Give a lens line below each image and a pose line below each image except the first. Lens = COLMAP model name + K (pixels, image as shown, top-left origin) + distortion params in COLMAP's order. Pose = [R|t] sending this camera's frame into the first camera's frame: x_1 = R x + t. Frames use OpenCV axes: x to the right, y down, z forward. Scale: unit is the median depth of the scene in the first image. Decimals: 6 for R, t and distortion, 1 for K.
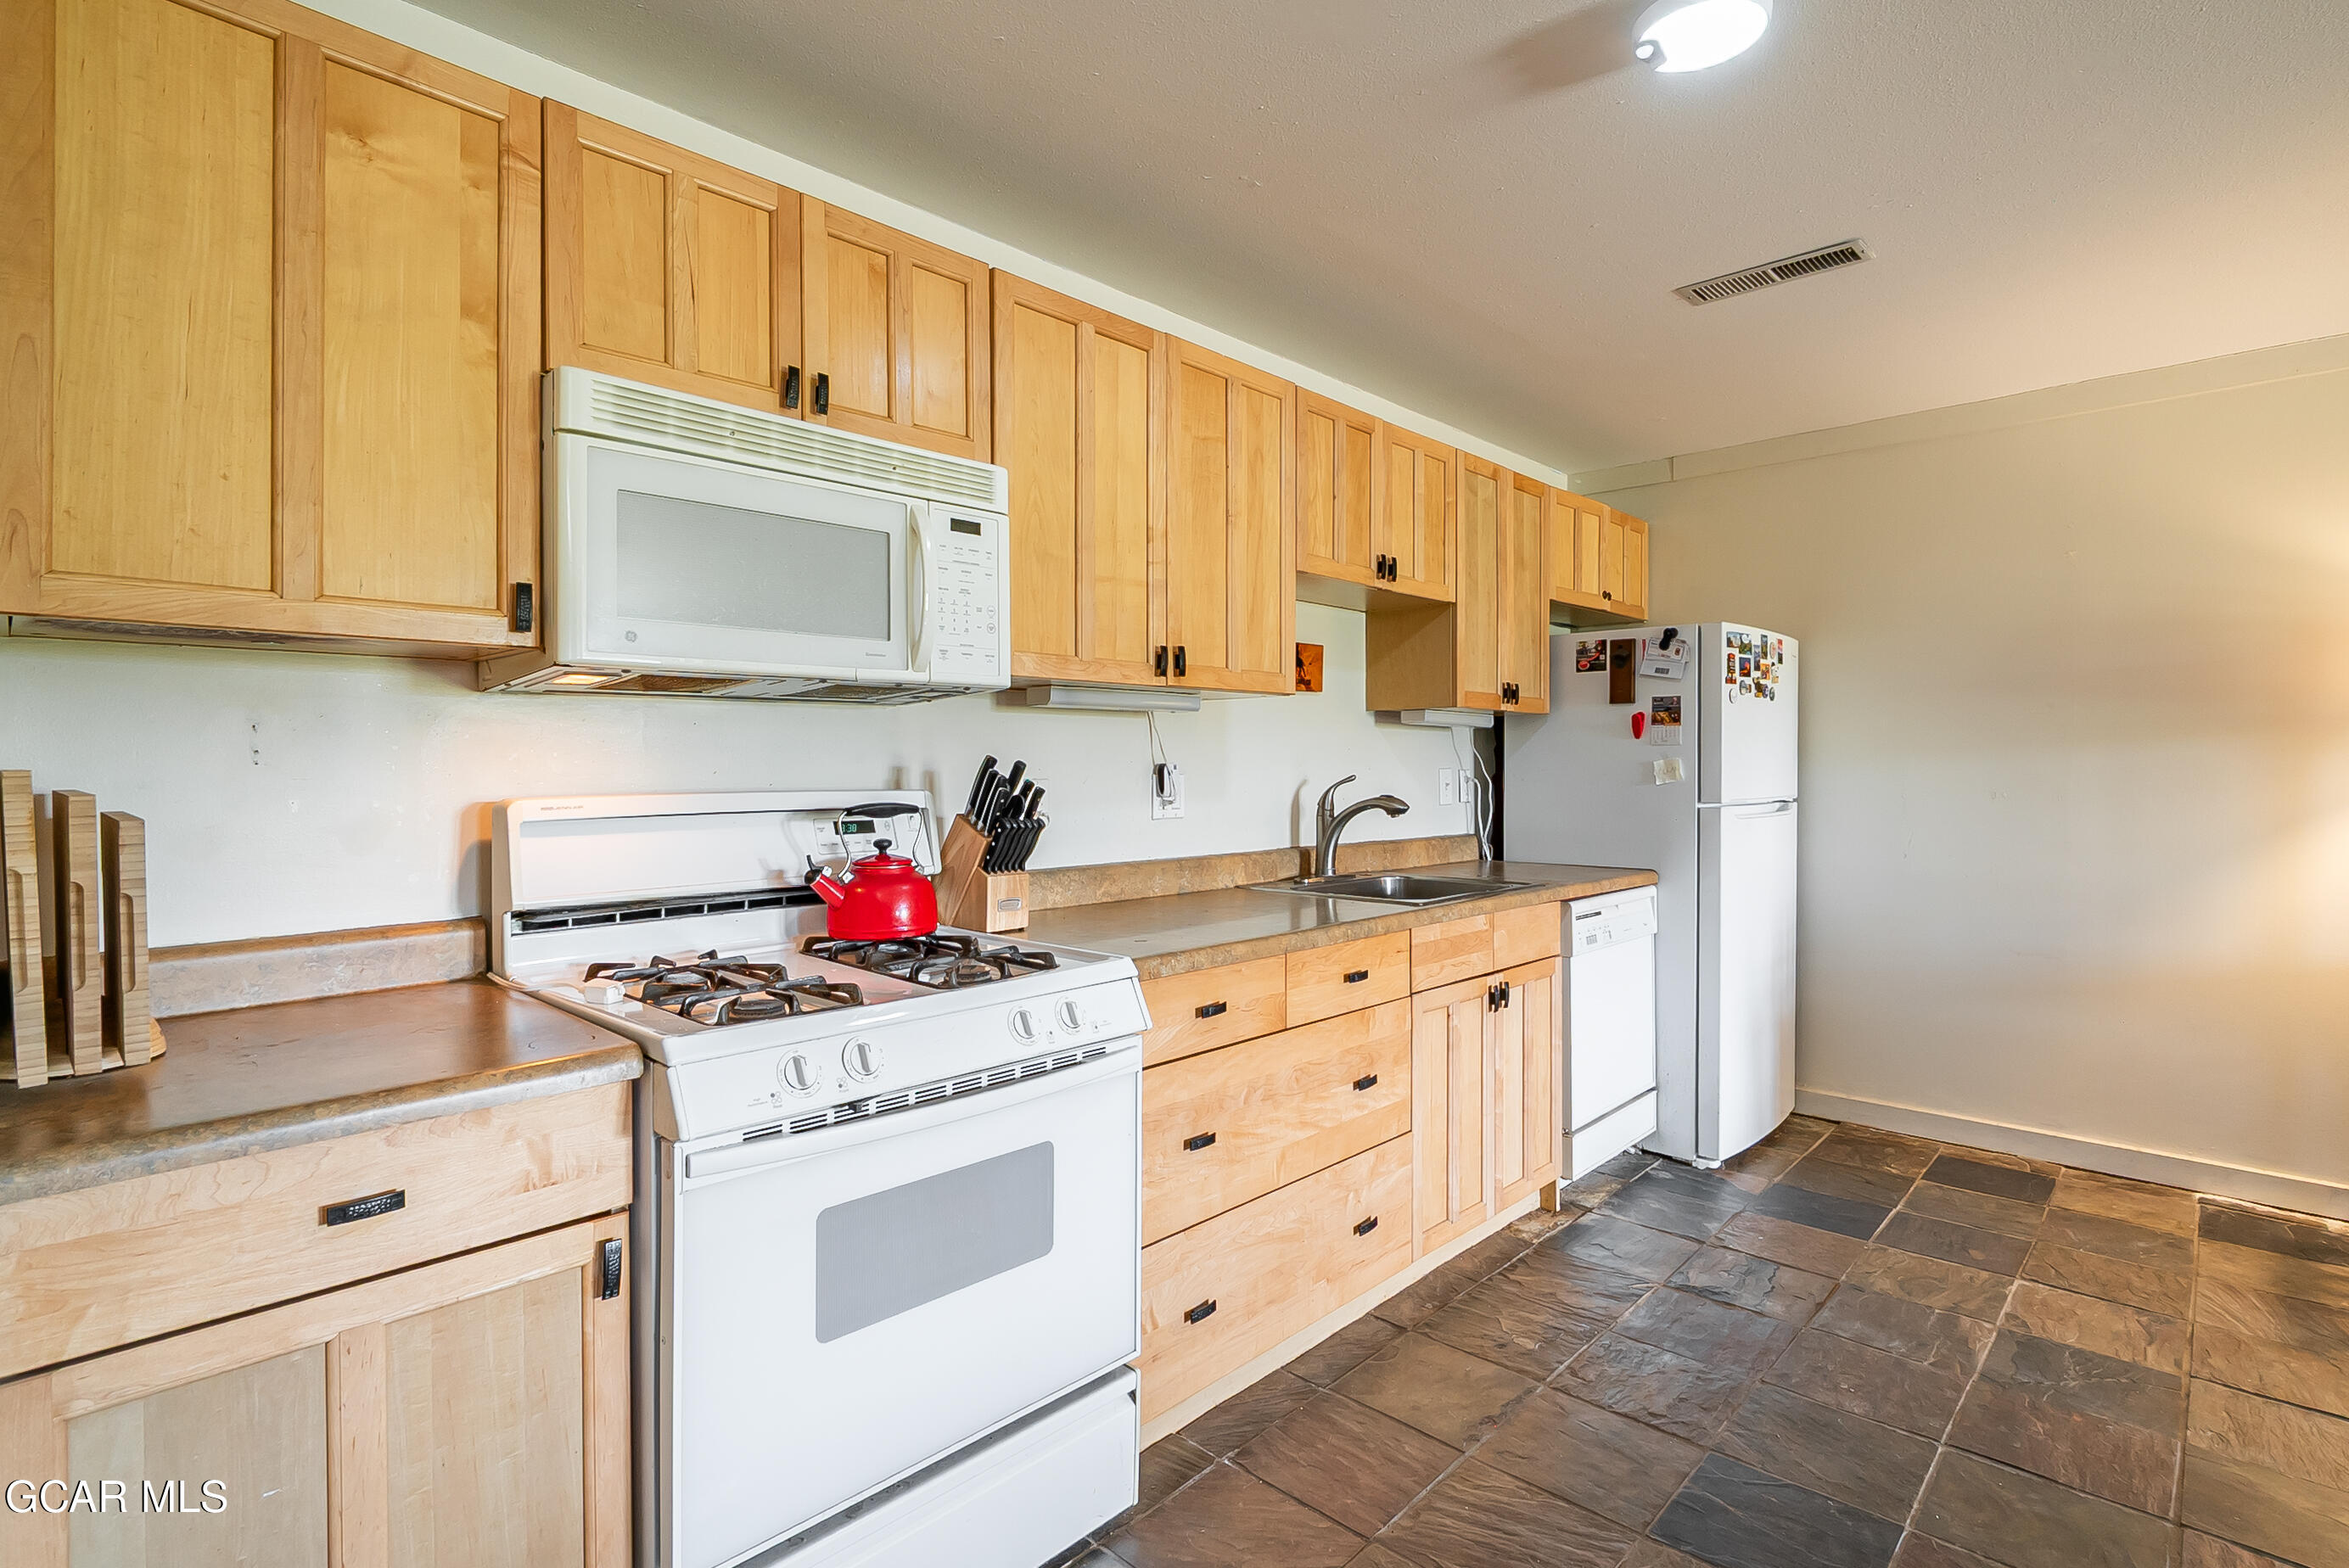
lens RADIAL K [[1121.5, 0, 1167.6], [0, 1121.5, 762.1], [0, 0, 1]] dist [-0.003418, -0.000240]
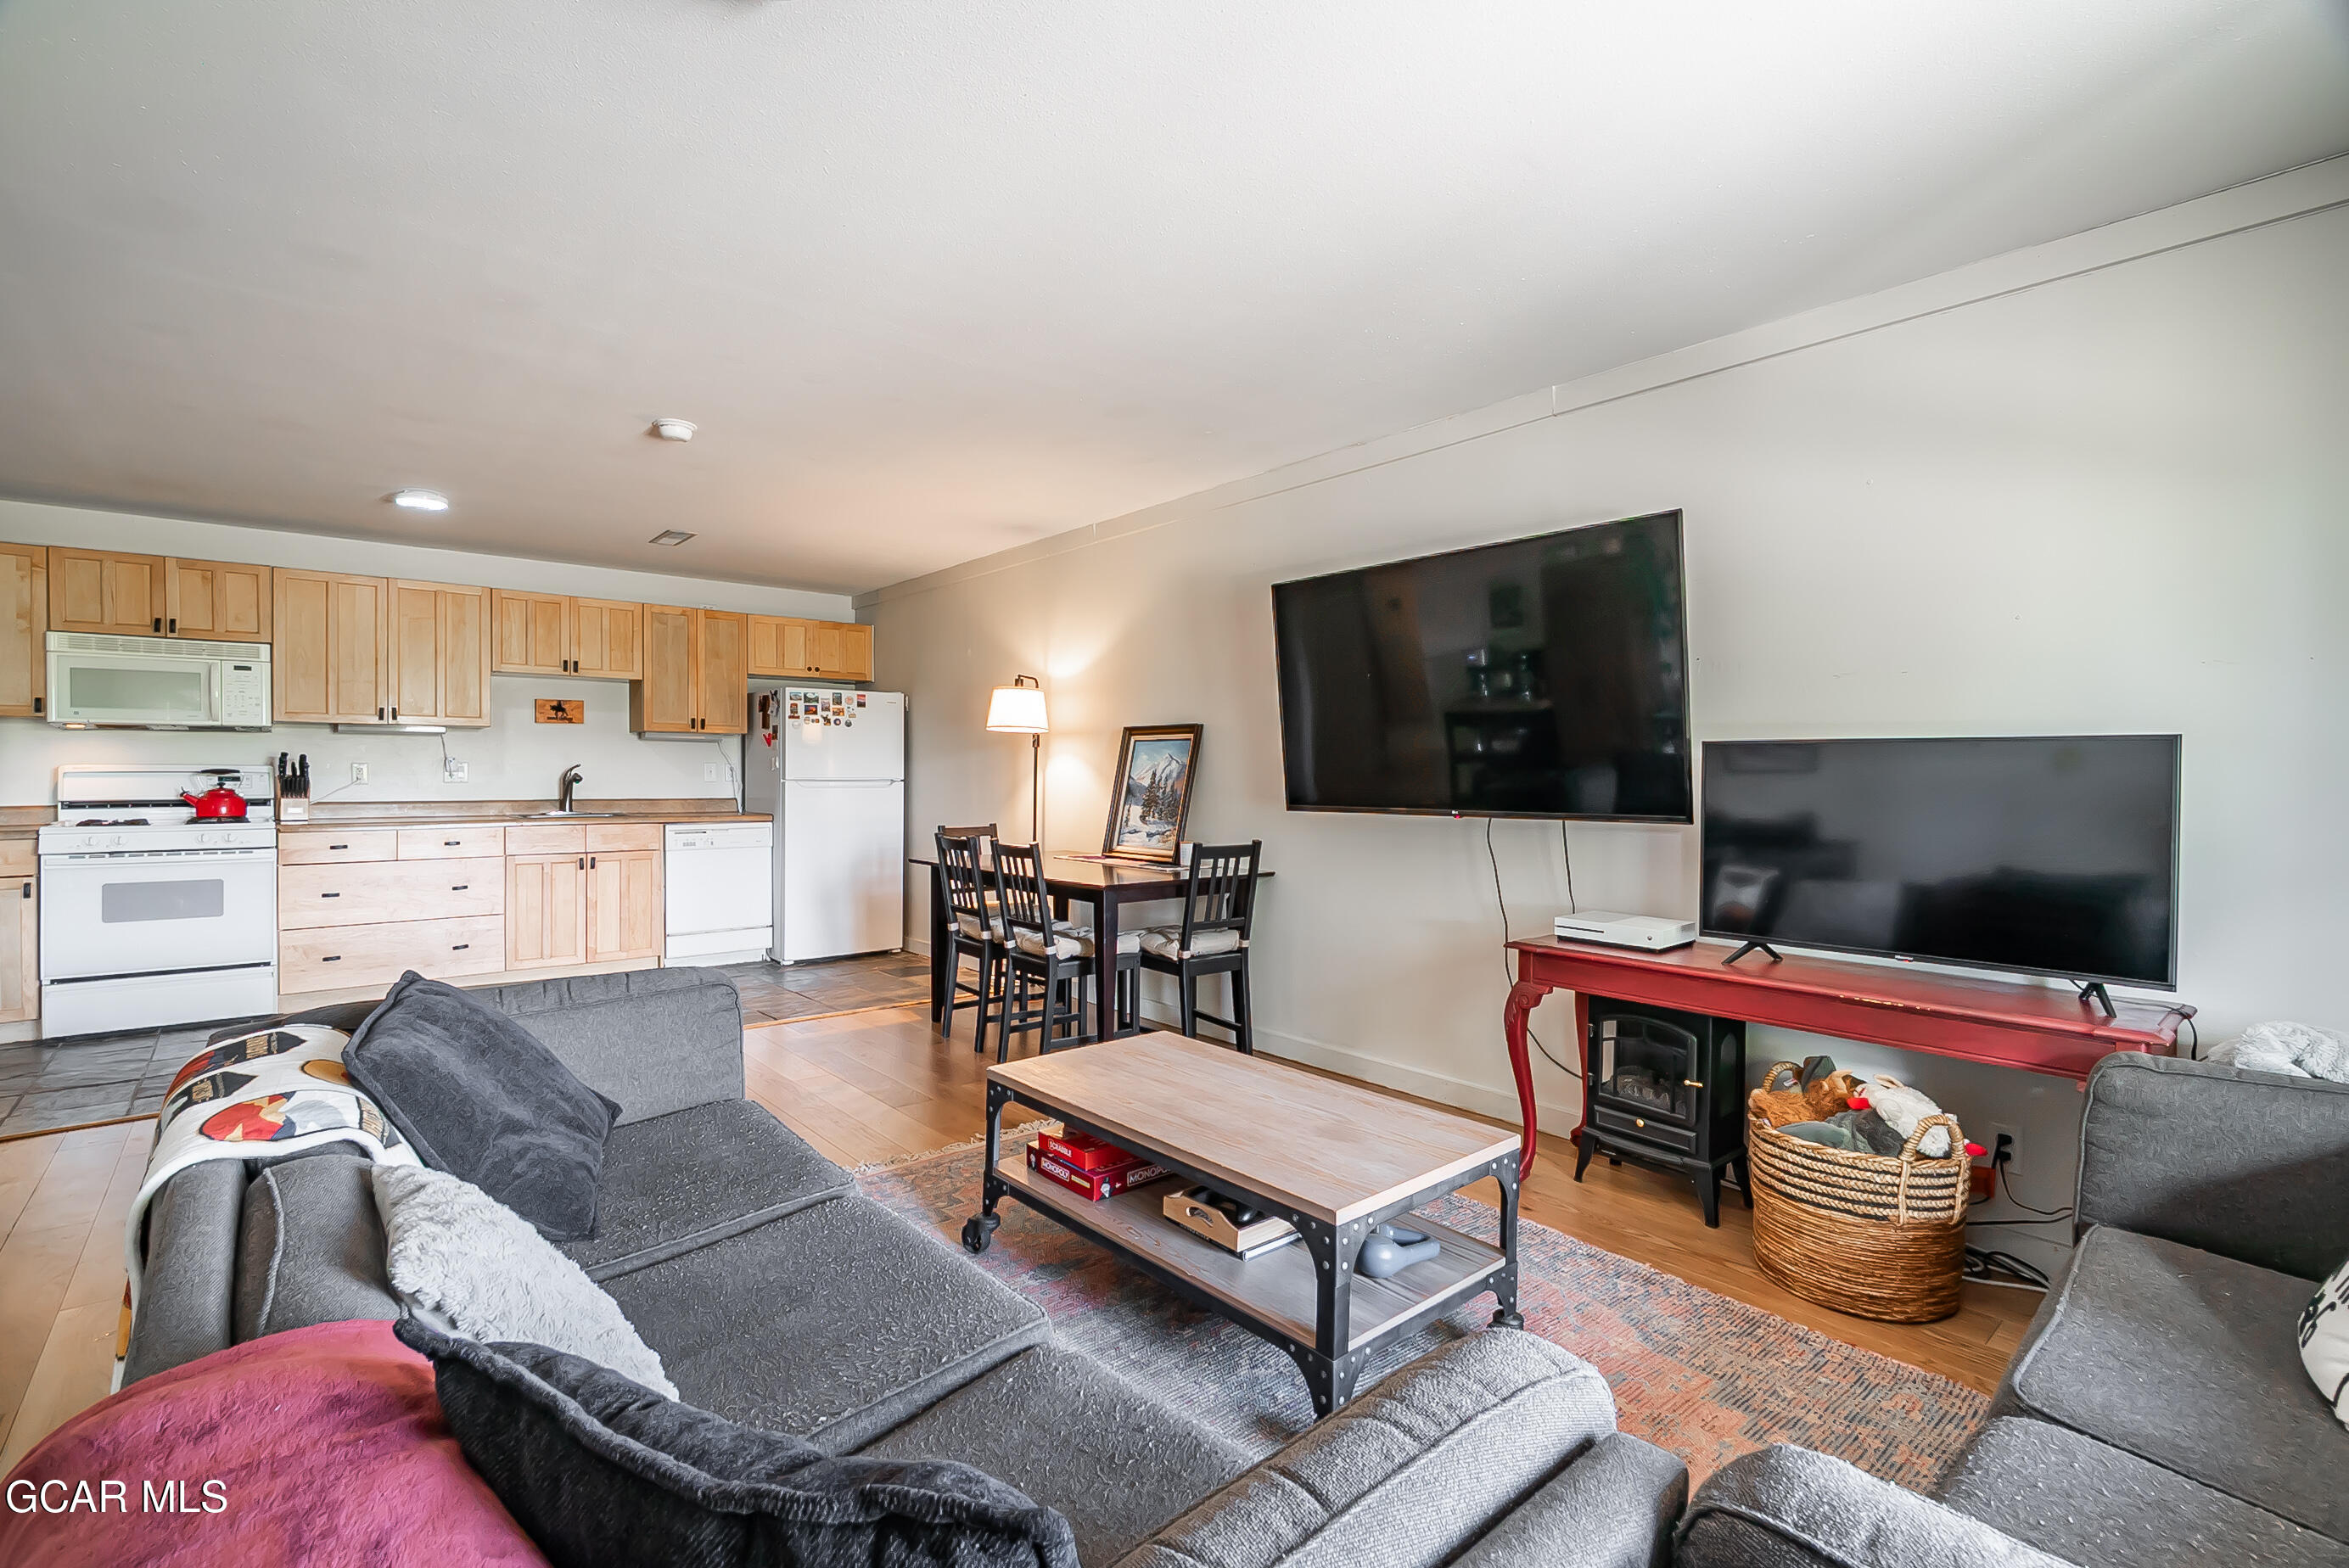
lens RADIAL K [[1083.0, 0, 1170.3], [0, 1083.0, 773.4], [0, 0, 1]] dist [0.016534, -0.005390]
pose [[0.997308, -0.000230, -0.073325, 2.083665], [0.000184, 1.000000, -0.000628, 0.045815], [0.073325, 0.000612, 0.997308, -1.374913]]
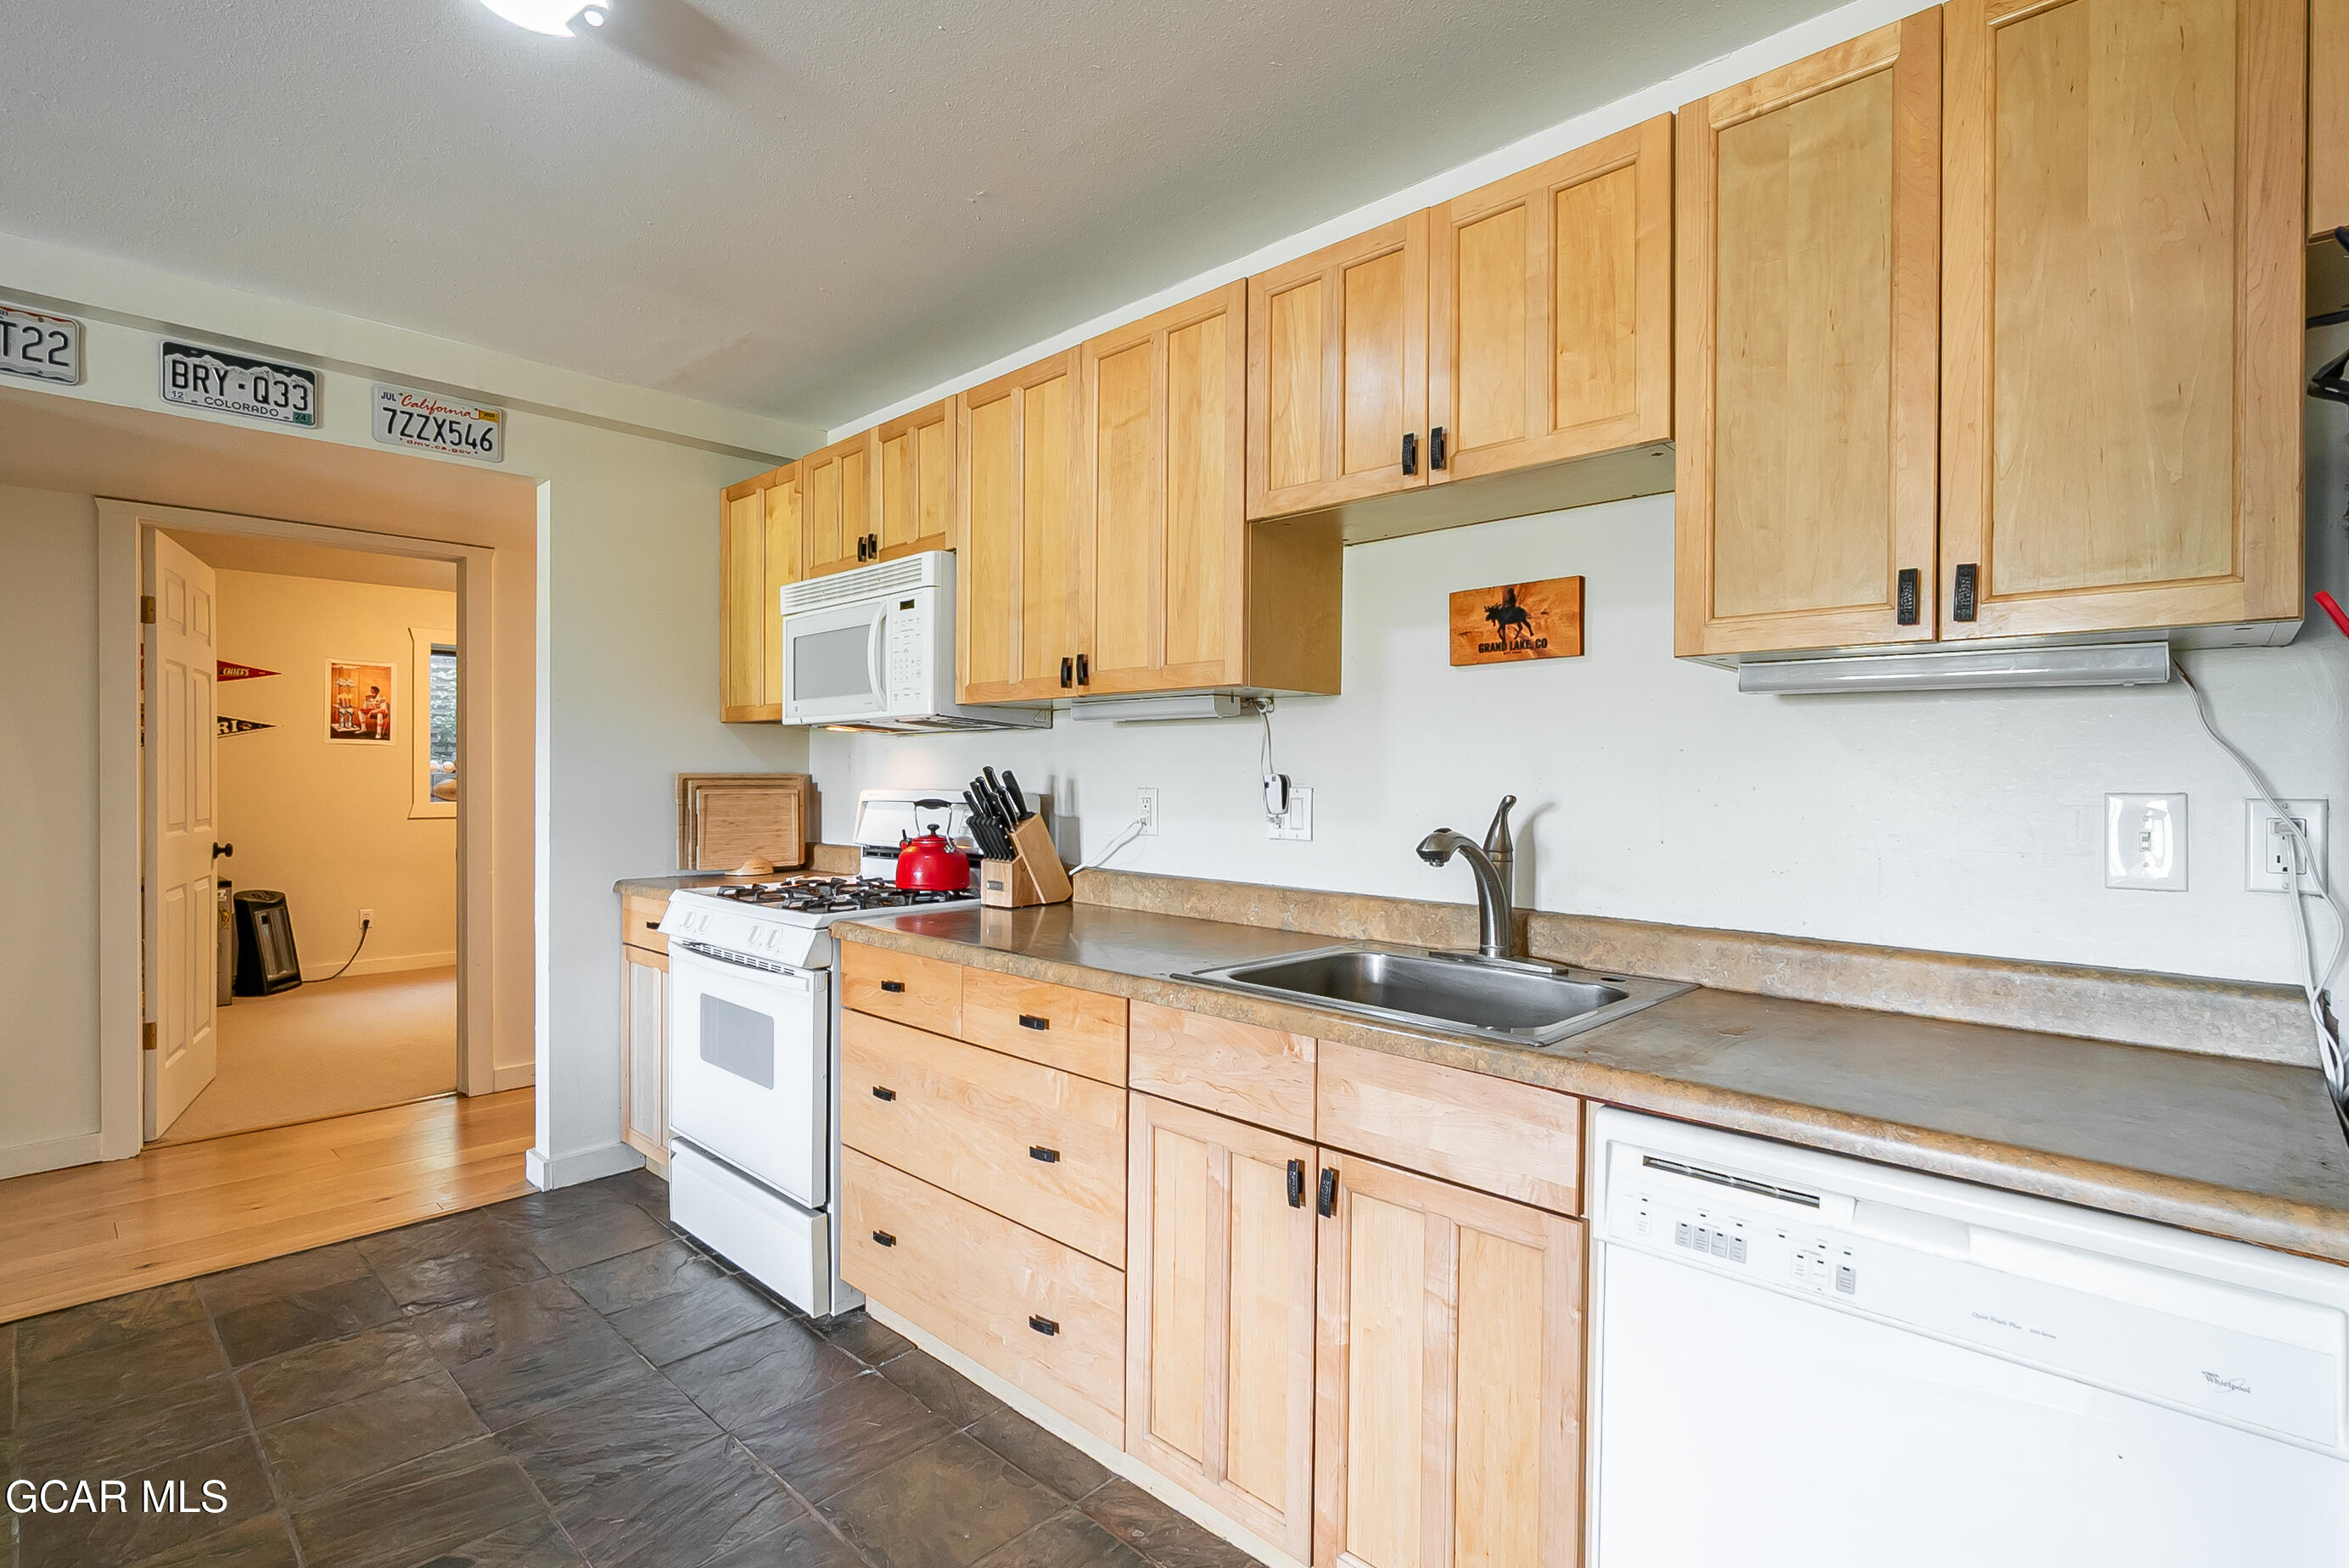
lens RADIAL K [[1121.5, 0, 1195.8], [0, 1121.5, 780.8], [0, 0, 1]] dist [-0.003418, -0.000240]
pose [[0.007570, 0.009244, -0.999929, 1.124051], [-0.003172, 0.999952, 0.009220, -0.001865], [0.999966, 0.003102, 0.007599, 1.228300]]
